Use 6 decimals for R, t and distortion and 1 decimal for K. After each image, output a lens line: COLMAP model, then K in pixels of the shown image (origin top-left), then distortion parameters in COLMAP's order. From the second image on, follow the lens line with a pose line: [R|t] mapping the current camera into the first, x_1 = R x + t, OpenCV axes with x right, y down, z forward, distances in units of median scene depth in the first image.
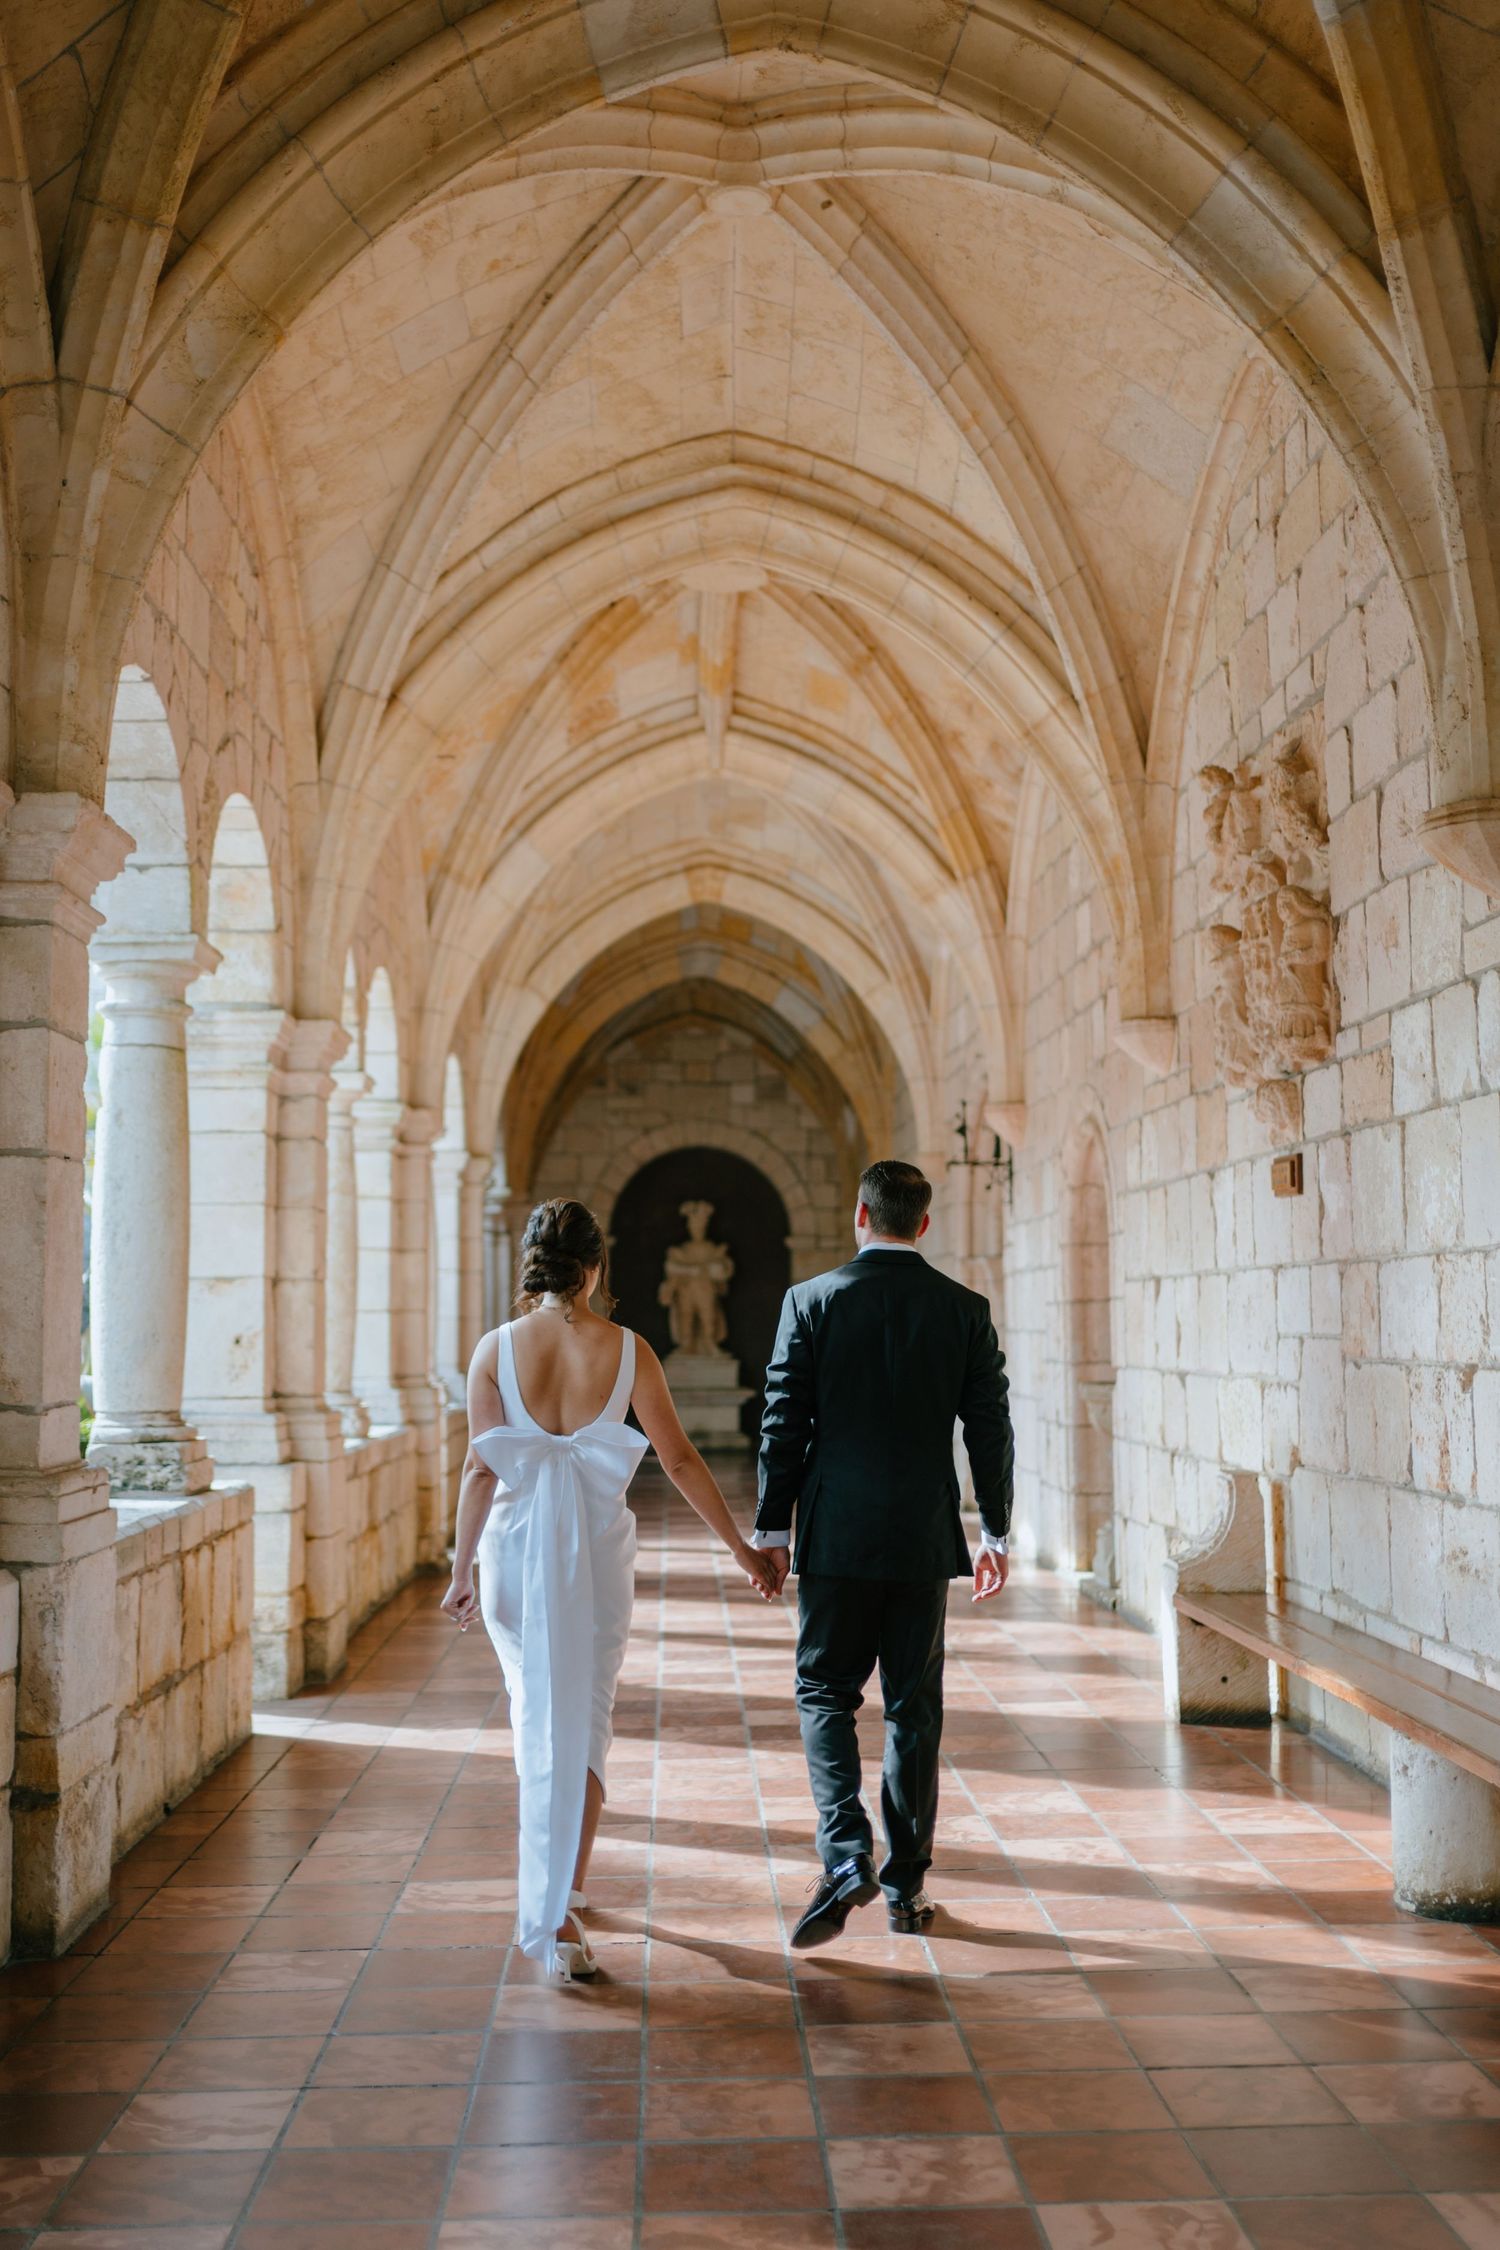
lens RADIAL K [[2283.0, 0, 755.5], [0, 2283.0, 1133.3], [0, 0, 1]] dist [0.008532, 0.000000]
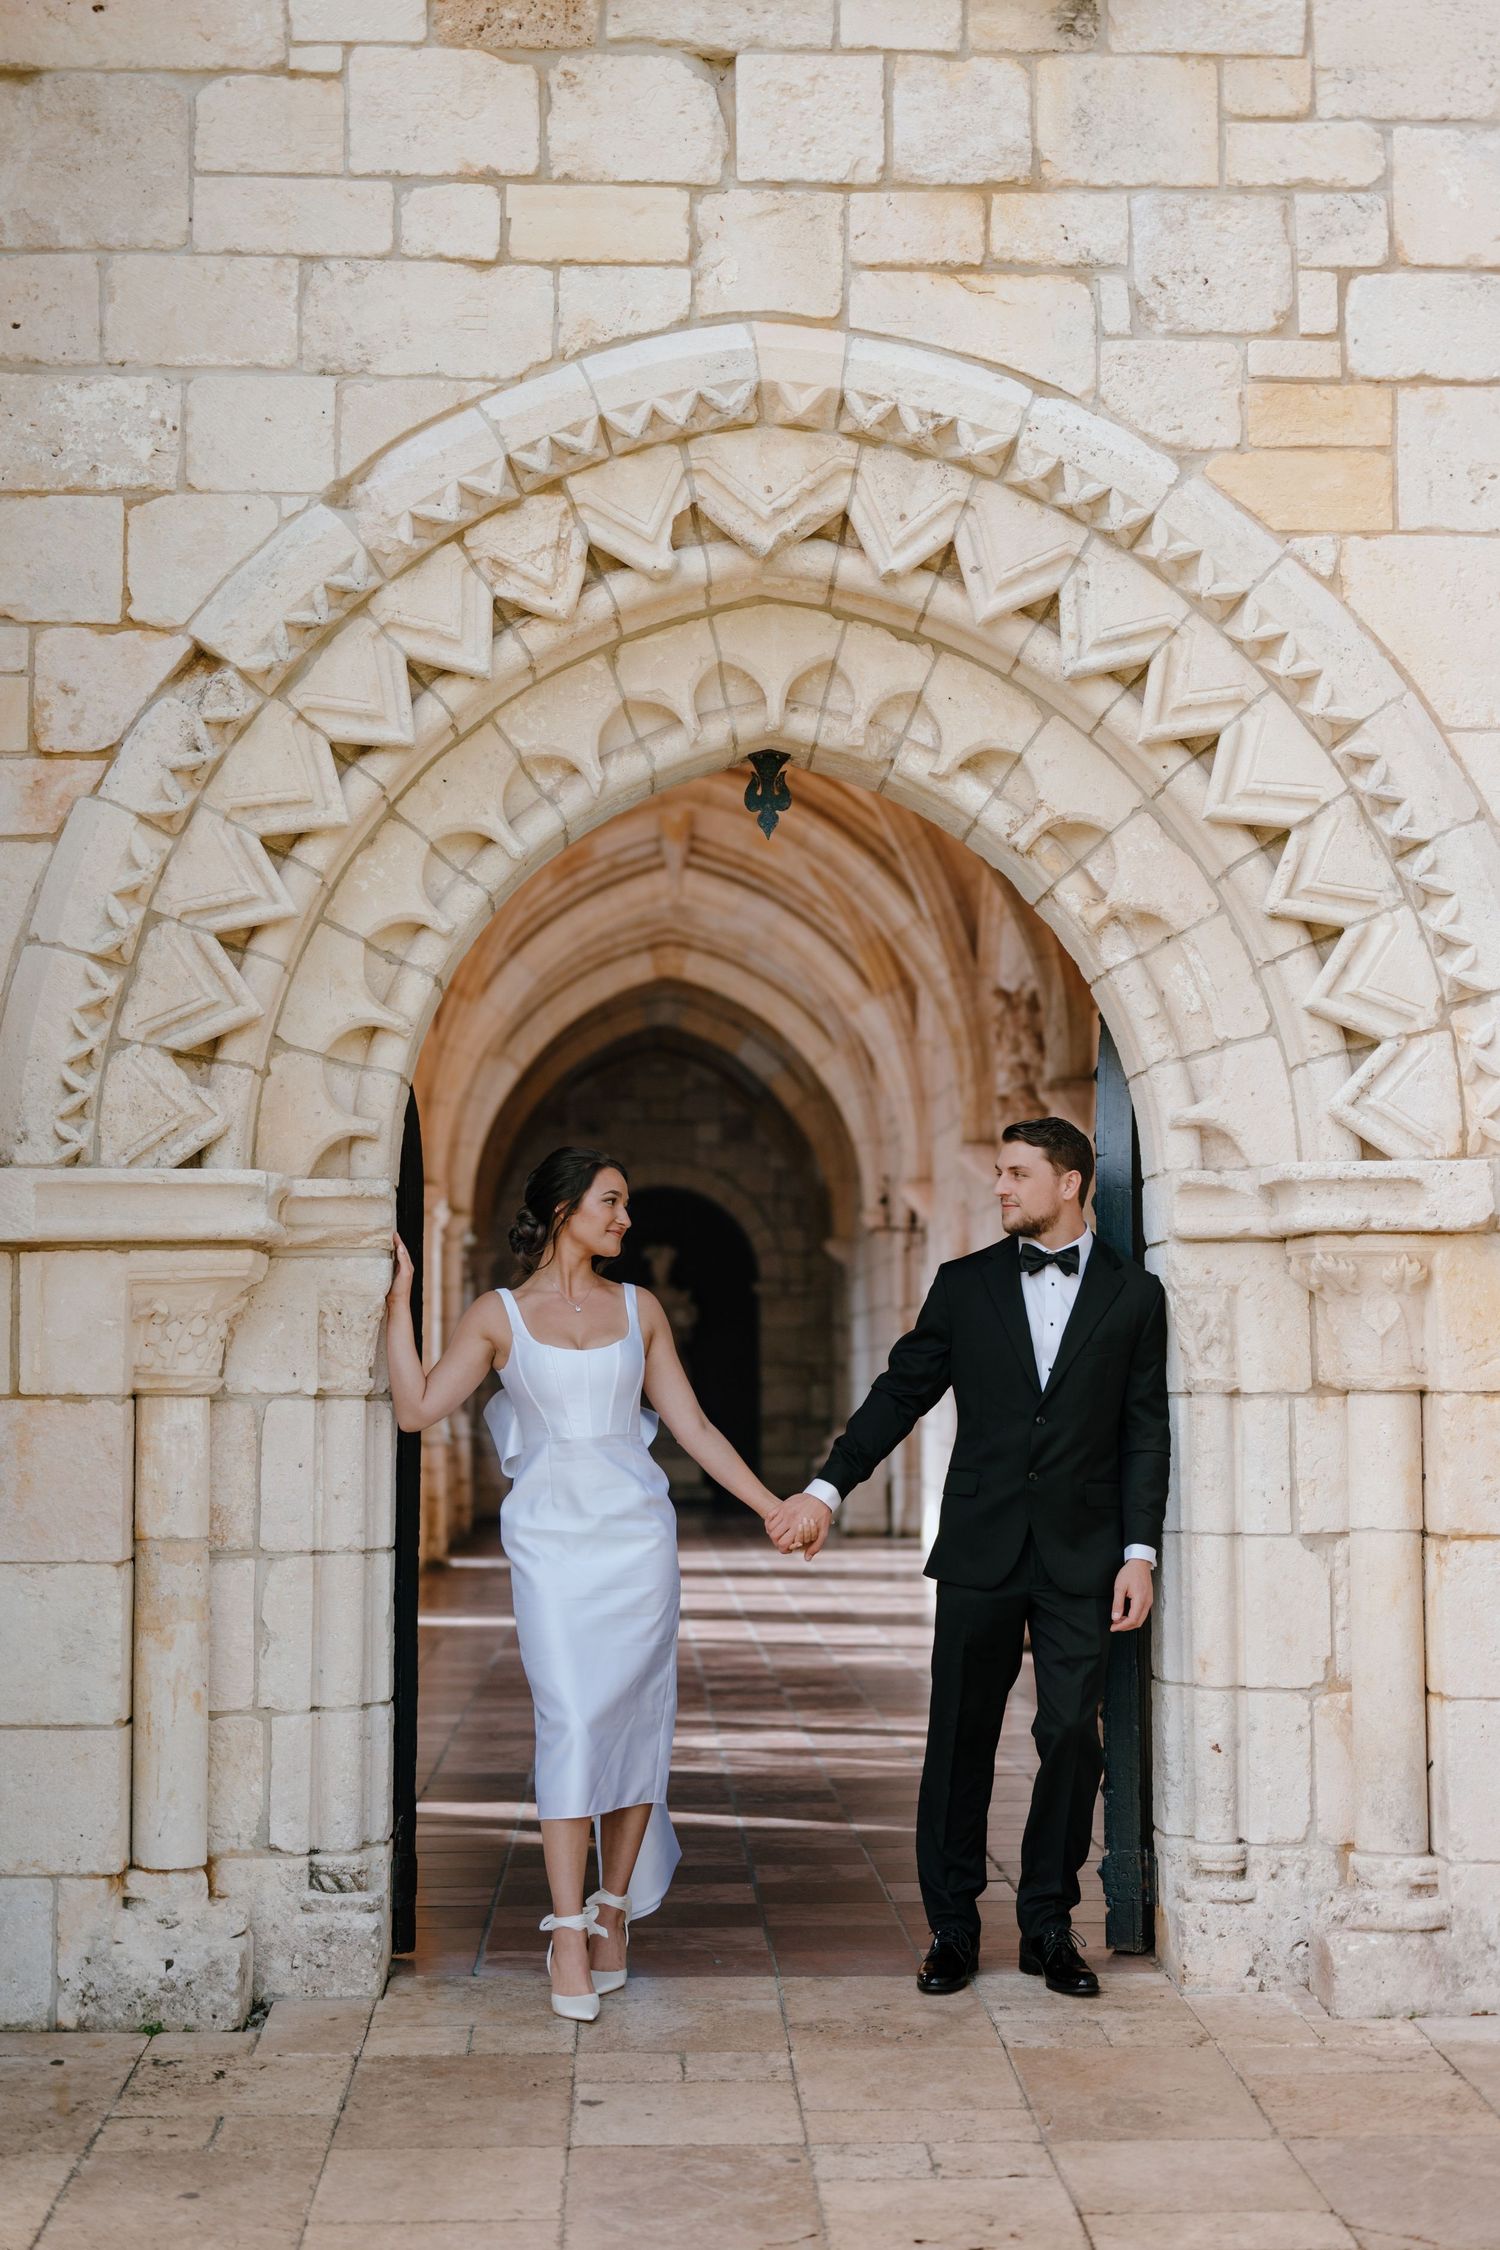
lens RADIAL K [[3142.0, 0, 745.6], [0, 3142.0, 1119.0], [0, 0, 1]] dist [0.067555, 0.000000]
pose [[0.999996, -0.002703, 0.001291, 0.016678], [0.002705, 0.999995, -0.001408, -0.042104], [-0.001287, 0.001412, 0.999998, -0.640707]]
